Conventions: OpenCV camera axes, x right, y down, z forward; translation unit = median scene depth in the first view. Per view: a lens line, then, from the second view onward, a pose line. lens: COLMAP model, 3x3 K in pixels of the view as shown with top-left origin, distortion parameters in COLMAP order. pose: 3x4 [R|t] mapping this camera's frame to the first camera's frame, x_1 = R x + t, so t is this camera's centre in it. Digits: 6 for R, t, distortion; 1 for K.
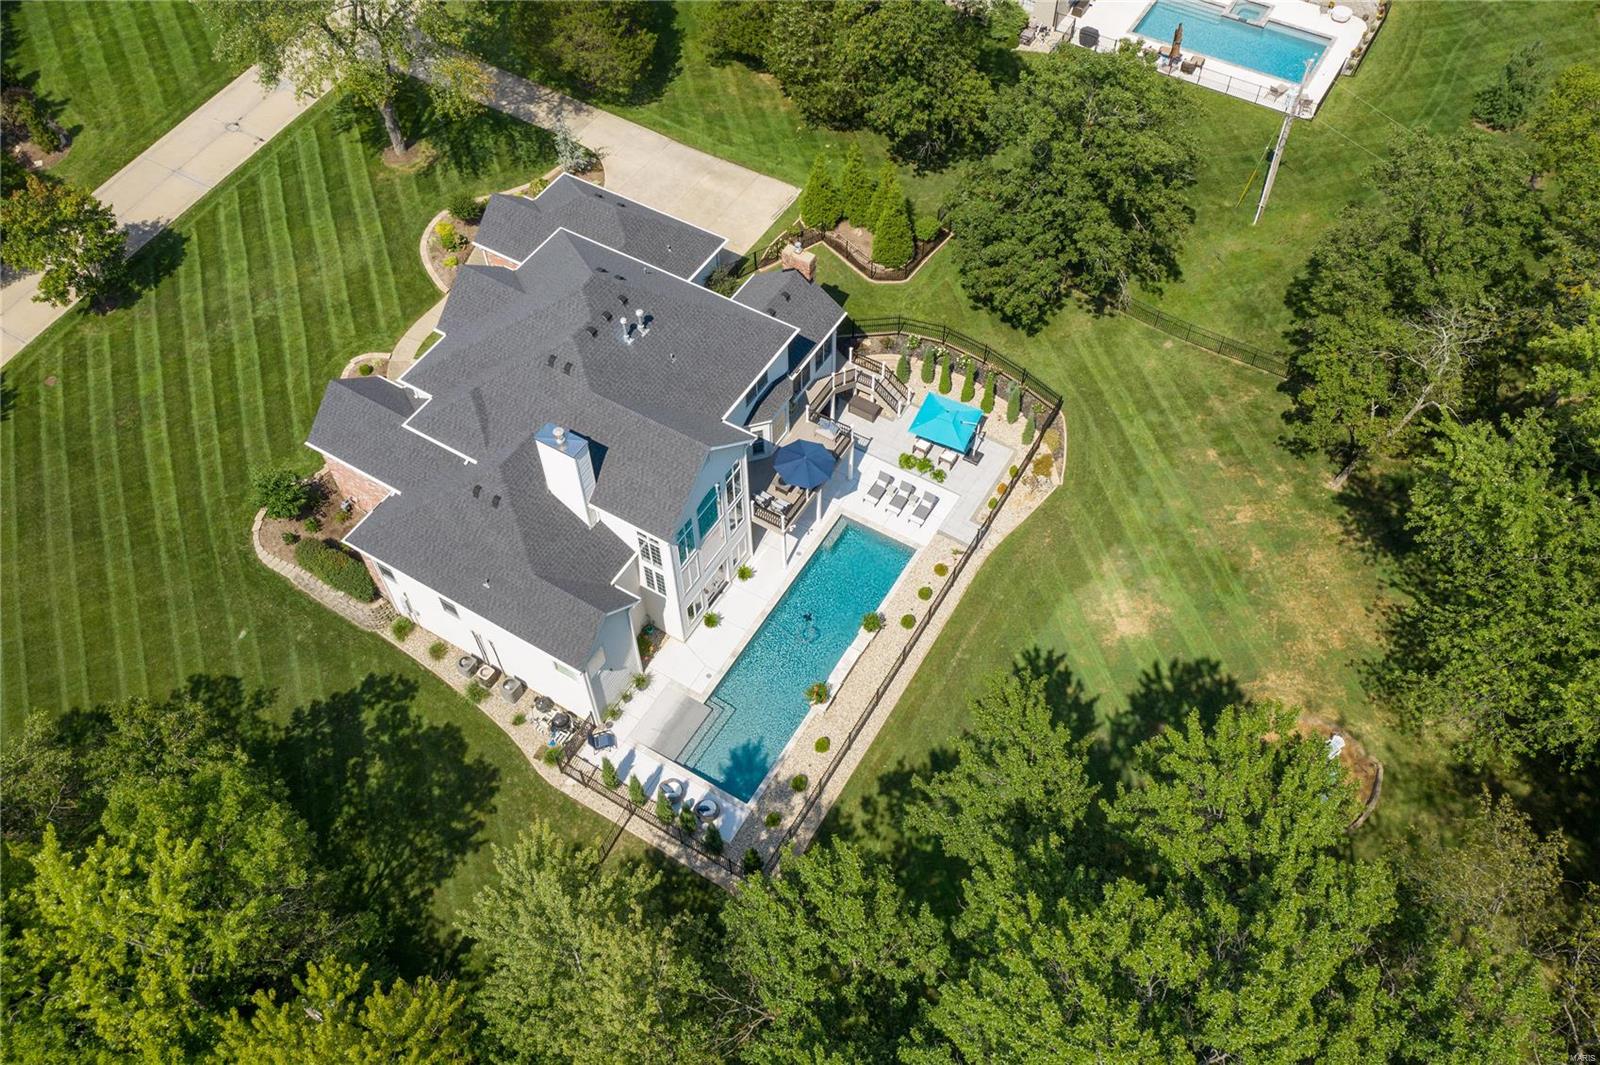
lens RADIAL K [[1258.0, 0, 802.4], [0, 1258.0, 523.1], [0, 0, 1]] dist [-0.009099, -0.001548]
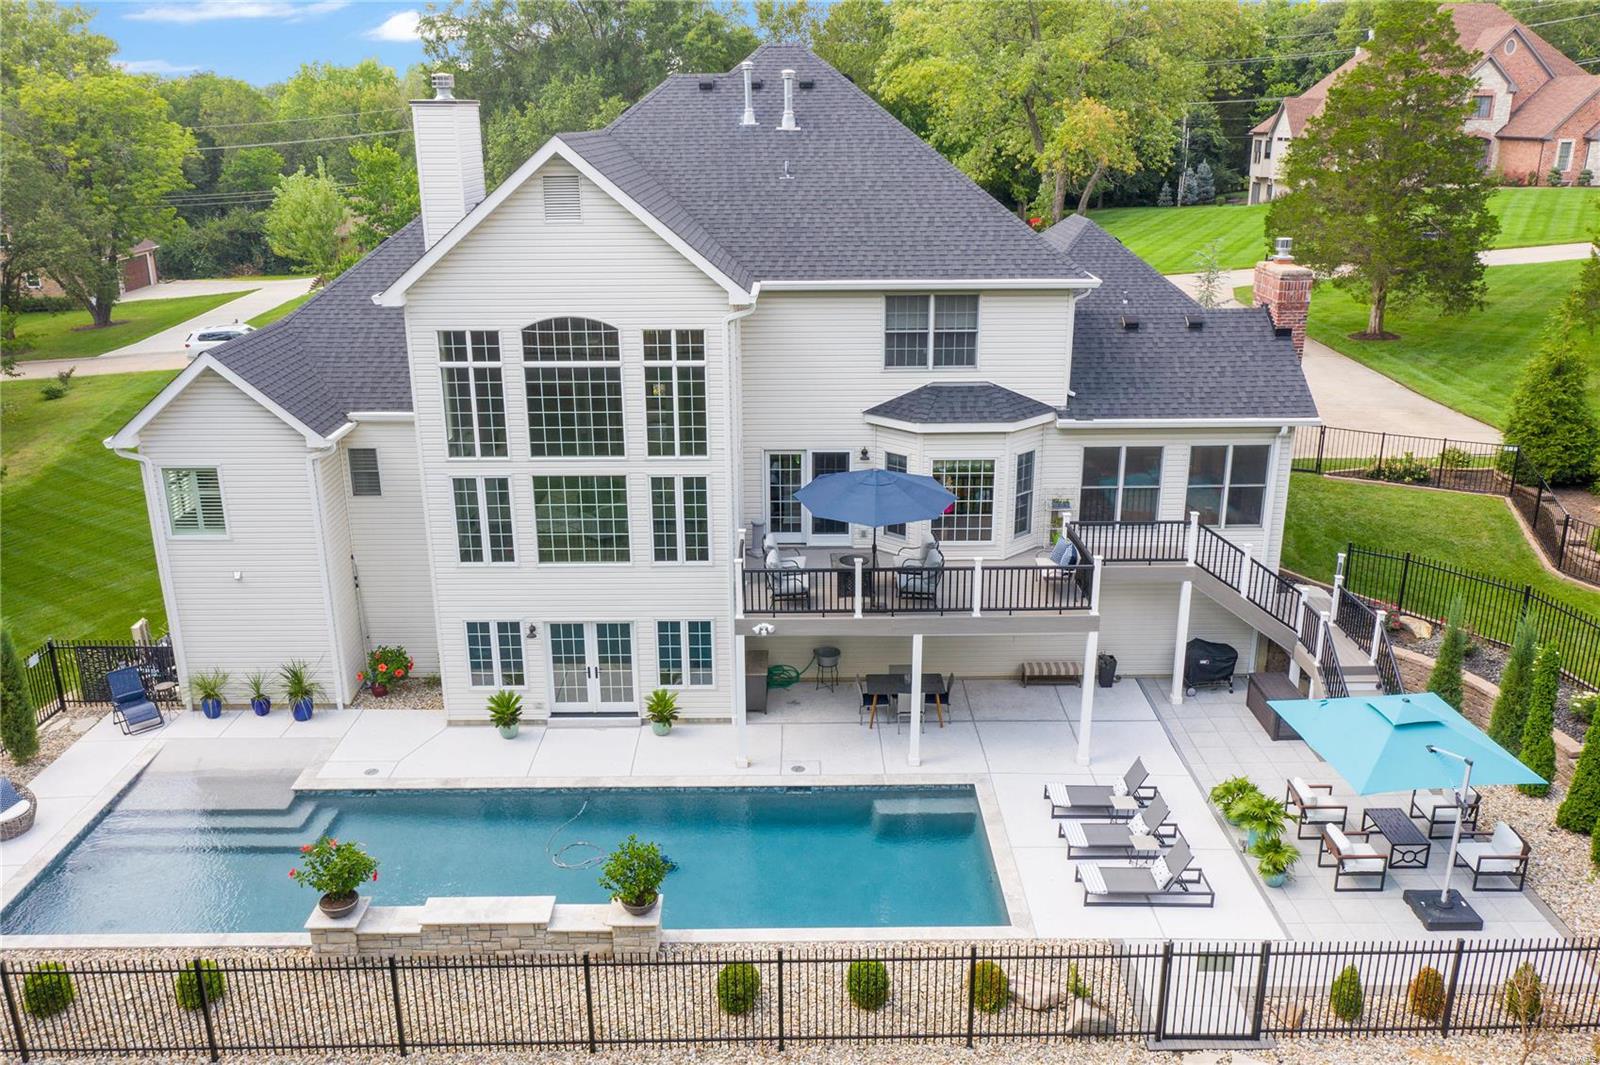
lens RADIAL K [[1271.3, 0, 803.8], [0, 1271.3, 519.1], [0, 0, 1]] dist [0.003782, -0.004889]
pose [[0.522482, 0.264667, -0.810533, 0.297760], [-0.683321, 0.698546, -0.212380, 0.052788], [0.509985, 0.664819, 0.545831, 0.754515]]
